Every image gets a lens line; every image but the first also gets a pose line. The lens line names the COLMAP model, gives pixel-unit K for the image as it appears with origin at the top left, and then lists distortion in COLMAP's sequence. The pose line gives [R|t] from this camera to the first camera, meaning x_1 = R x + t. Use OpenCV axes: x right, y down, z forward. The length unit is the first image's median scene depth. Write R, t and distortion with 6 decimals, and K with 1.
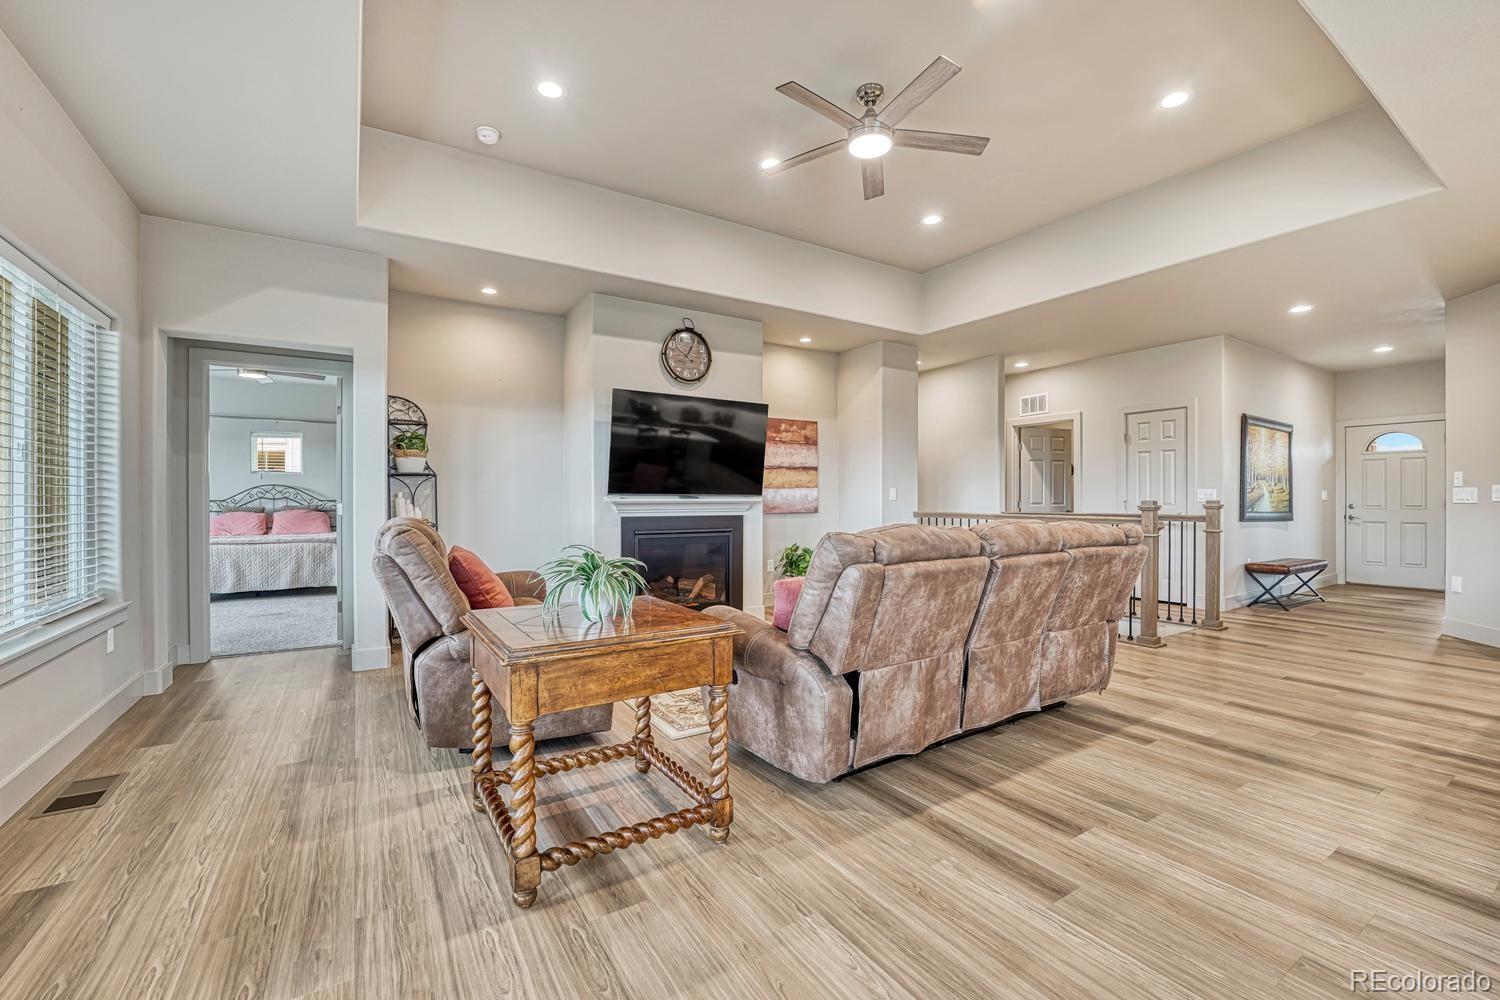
lens RADIAL K [[618.4, 0, 750.0], [0, 618.4, 500.0], [0, 0, 1]] dist [-0.022223, -0.000055]
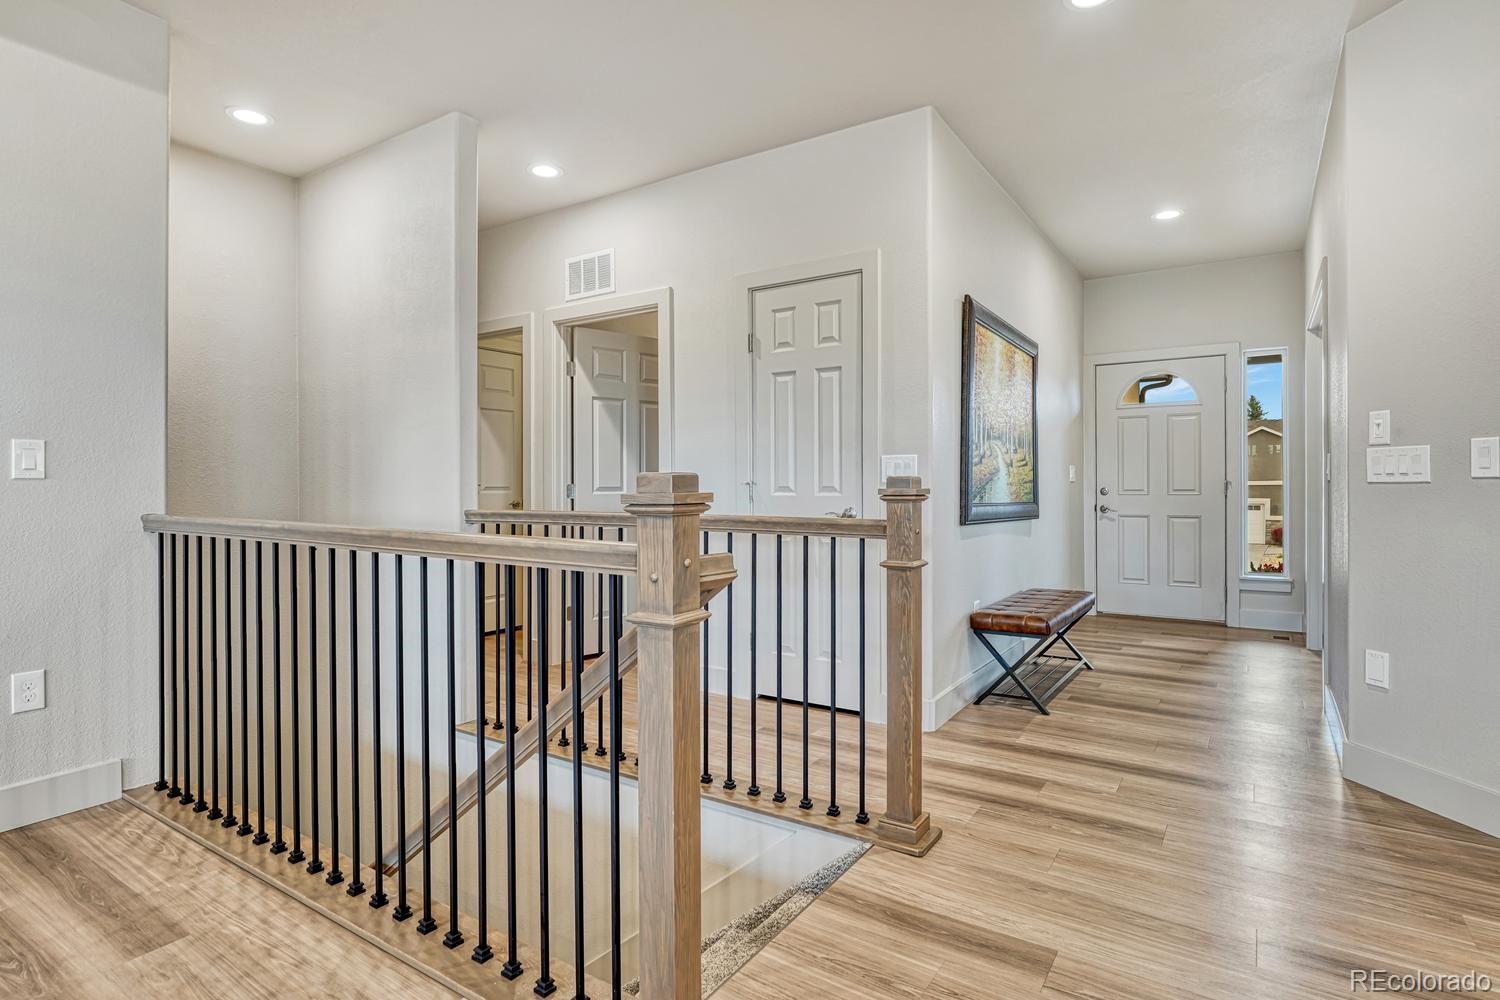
lens RADIAL K [[764.7, 0, 750.0], [0, 764.7, 500.0], [0, 0, 1]] dist [0.000195, -0.000009]
pose [[0.911859, -0.011850, 0.410333, 0.395235], [0.005254, 0.999838, 0.017199, 0.004607], [-0.410471, -0.013527, 0.911773, 0.505470]]
